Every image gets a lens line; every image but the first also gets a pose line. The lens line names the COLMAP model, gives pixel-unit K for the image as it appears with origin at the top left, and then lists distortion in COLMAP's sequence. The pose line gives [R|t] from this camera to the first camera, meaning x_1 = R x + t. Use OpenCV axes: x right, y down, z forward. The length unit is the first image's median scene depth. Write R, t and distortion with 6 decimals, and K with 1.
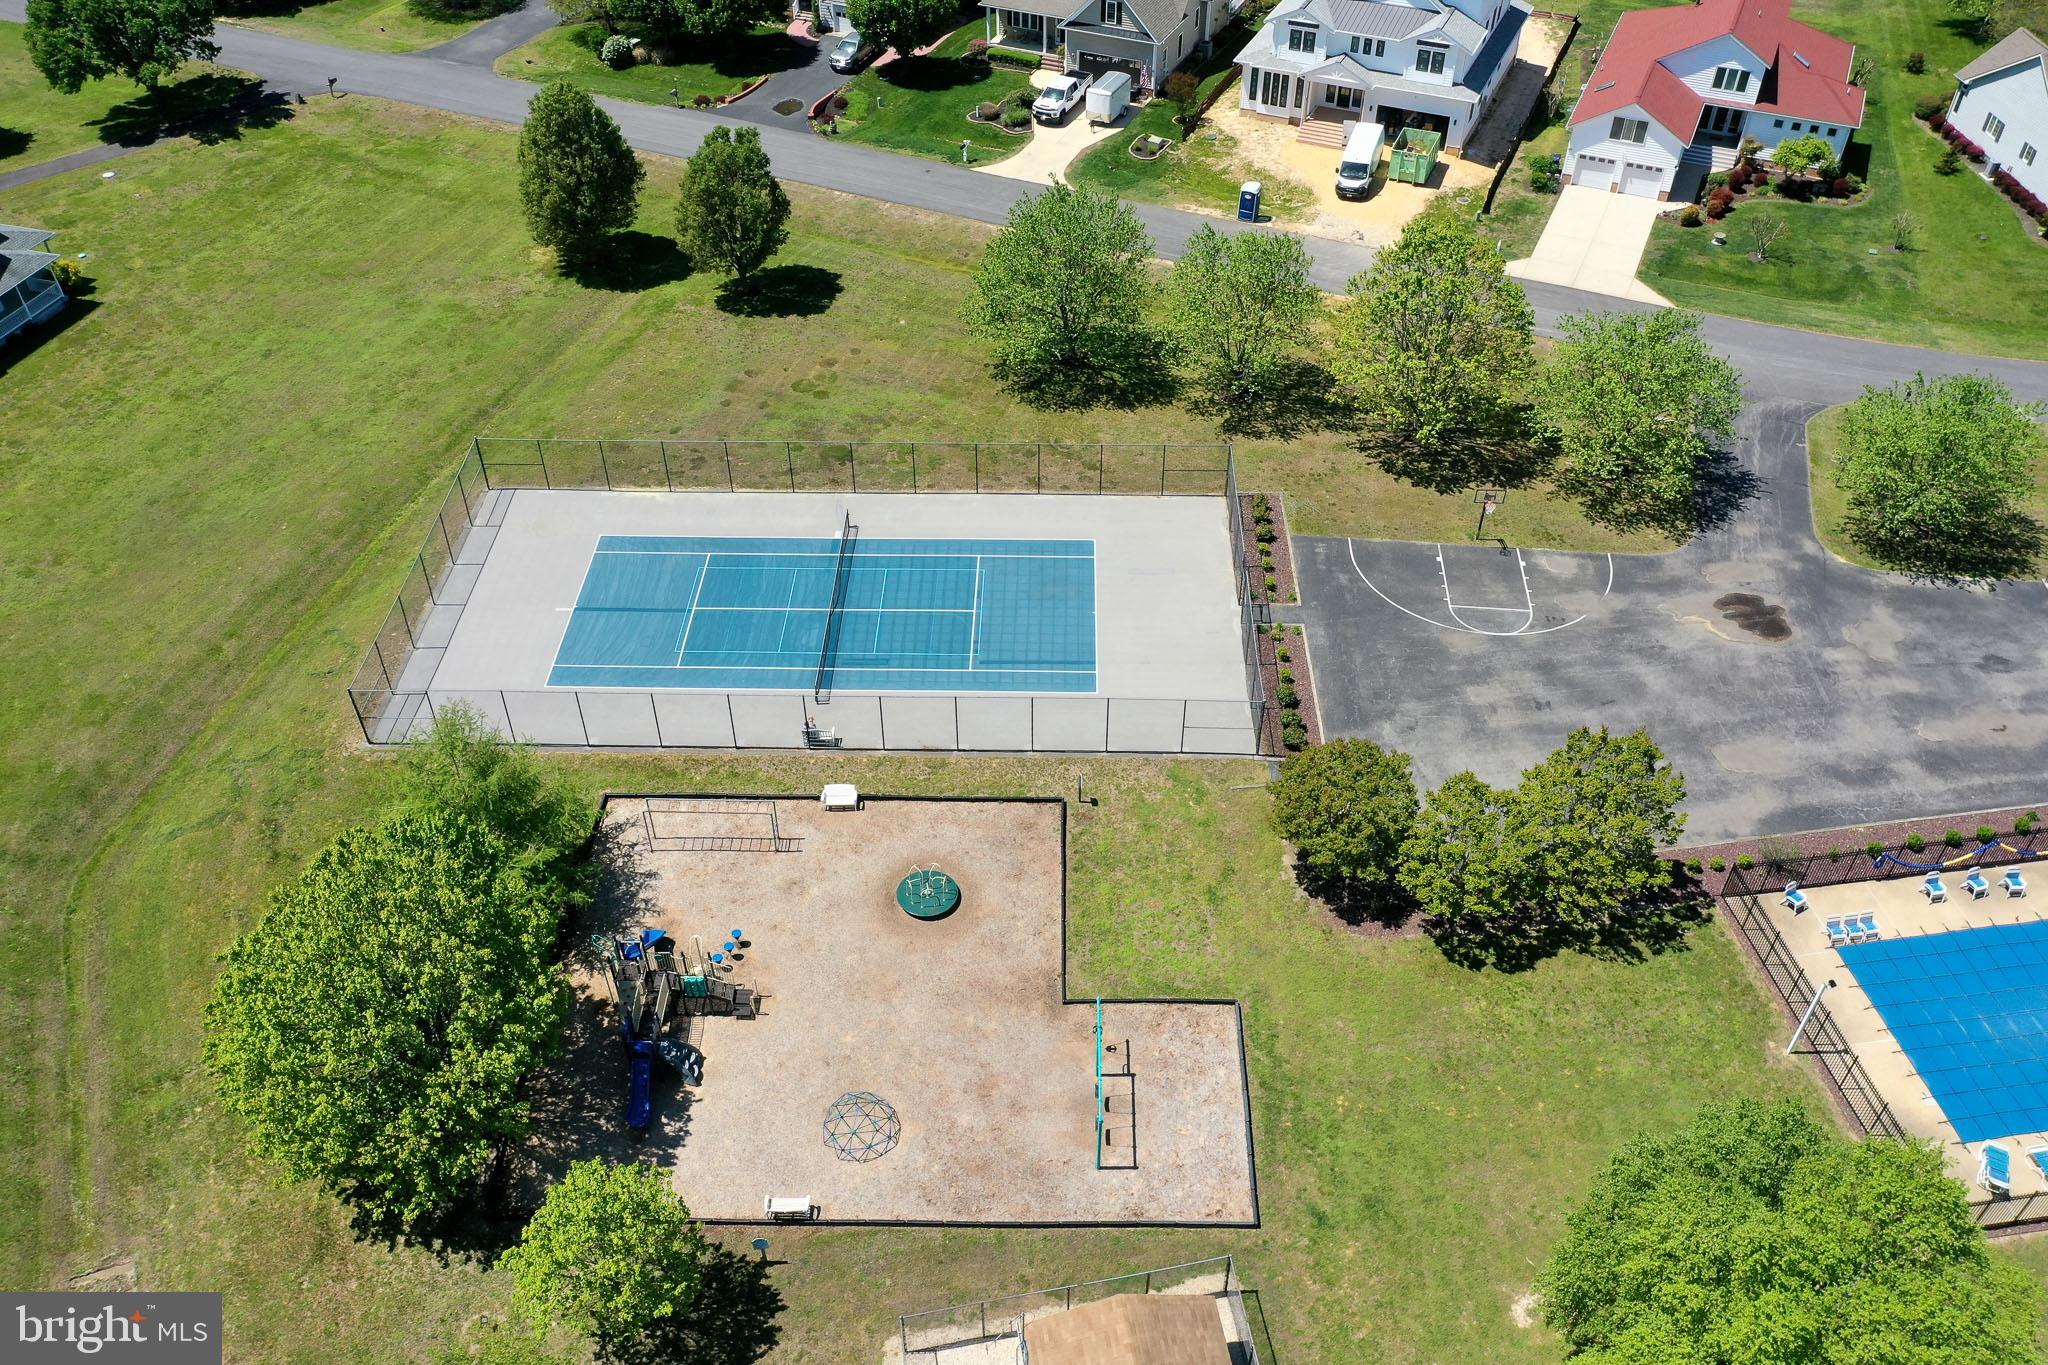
lens RADIAL K [[1625.3, 0, 1017.7], [0, 1625.3, 680.4], [0, 0, 1]] dist [0.000024, 0.003516]
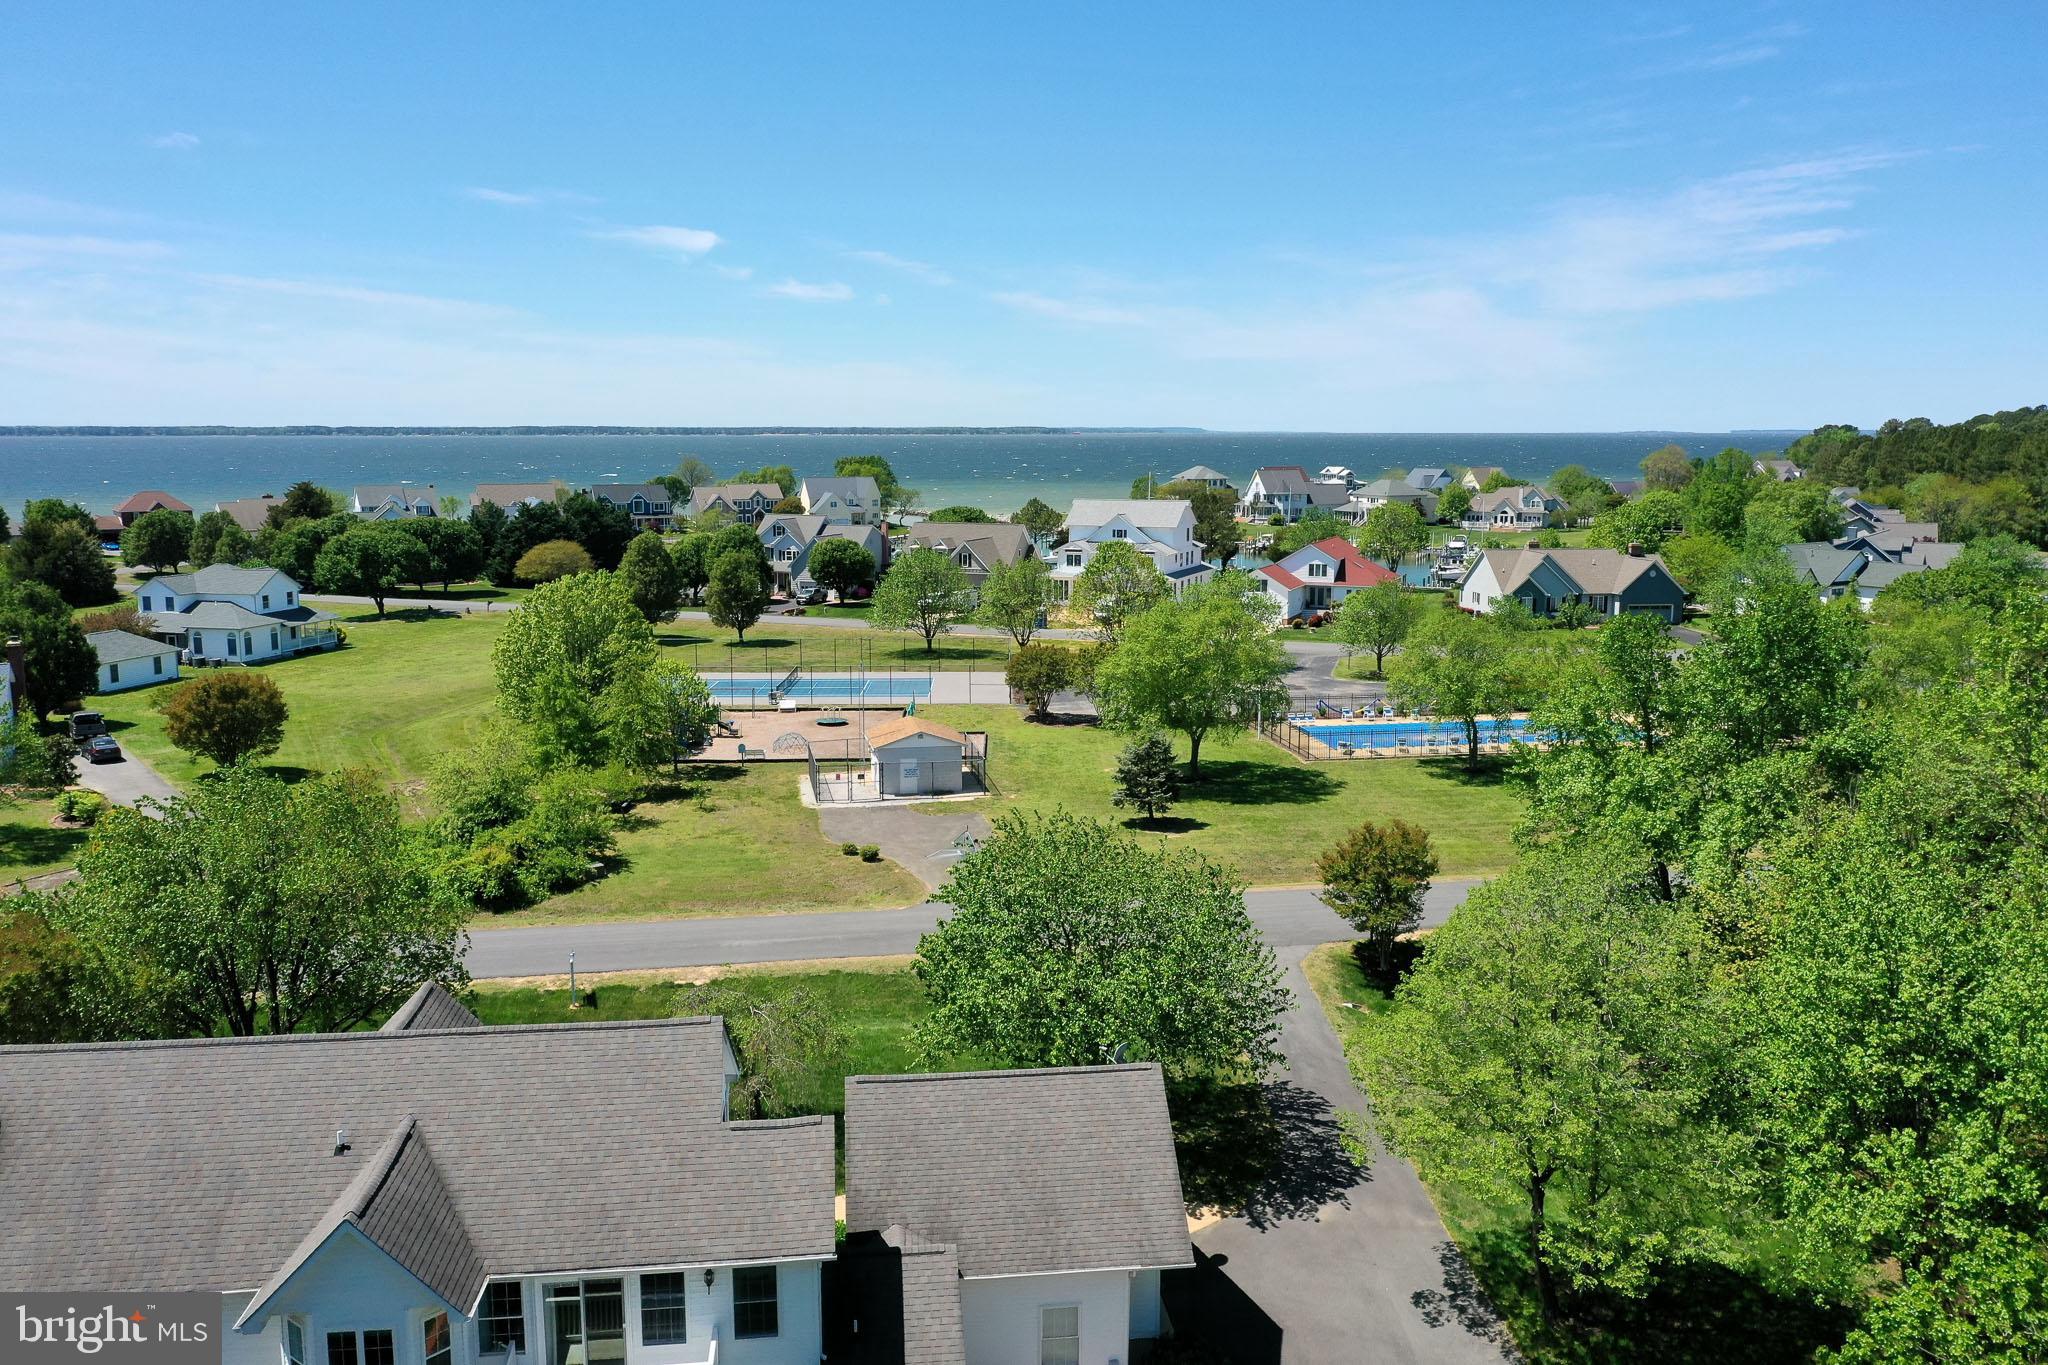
lens RADIAL K [[1625.3, 0, 1017.7], [0, 1625.3, 680.4], [0, 0, 1]] dist [0.000024, 0.003516]
pose [[0.999359, 0.001026, 0.035773, 0.075424], [0.018813, 0.835261, -0.549532, 0.910870], [-0.030443, 0.549853, 0.834706, -0.504944]]
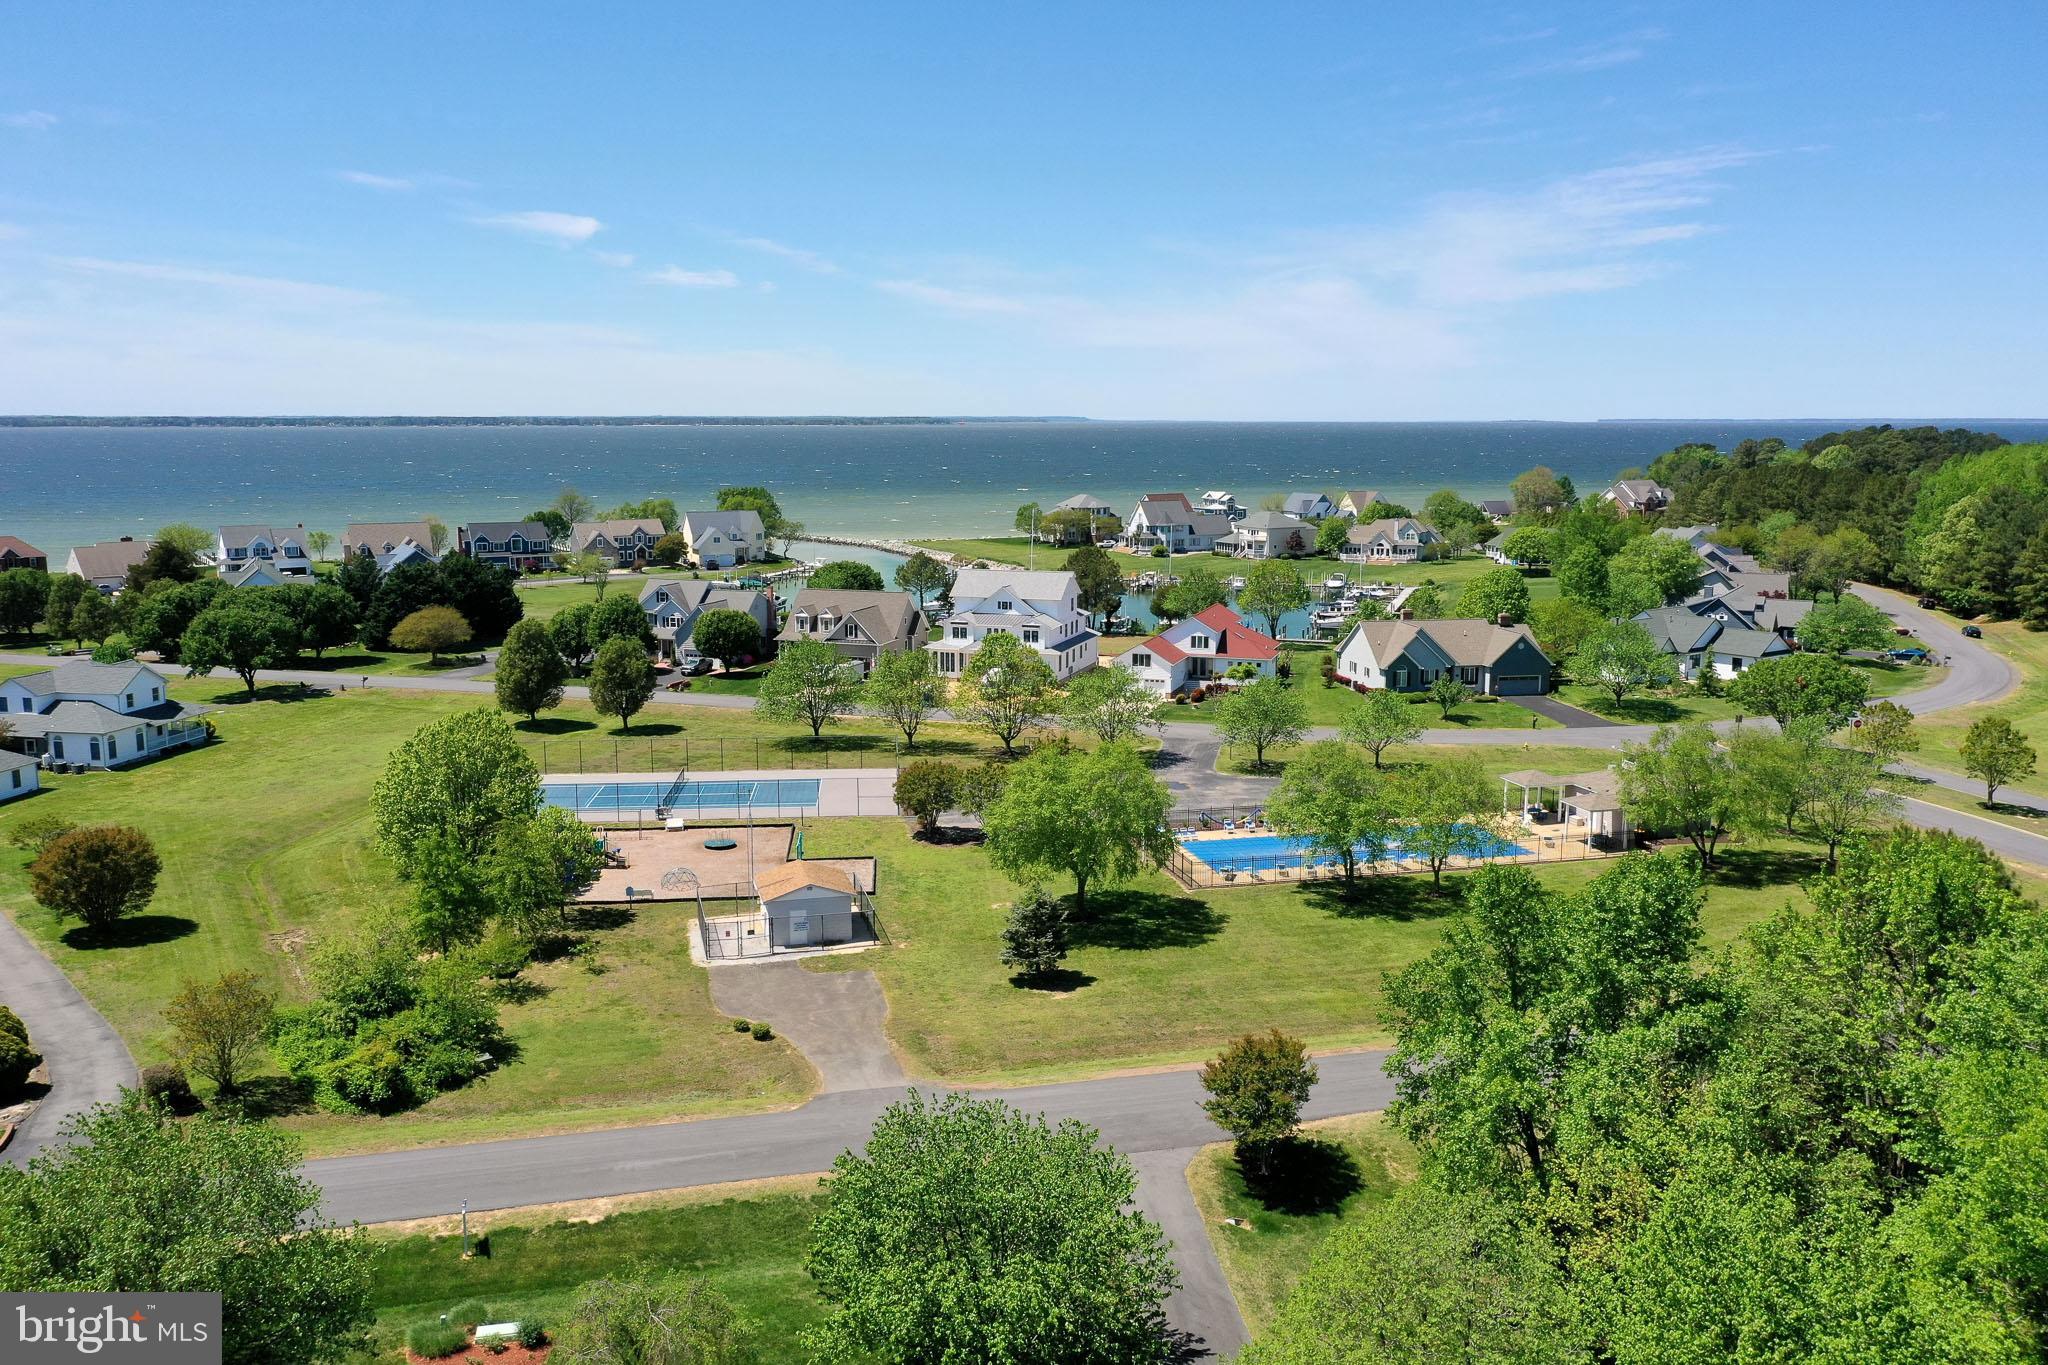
lens RADIAL K [[1625.3, 0, 1017.7], [0, 1625.3, 680.4], [0, 0, 1]] dist [0.000024, 0.003516]
pose [[0.994405, -0.011095, 0.105046, 0.075038], [0.066401, 0.839072, -0.539952, 0.815084], [-0.082151, 0.543907, 0.835115, -0.586920]]
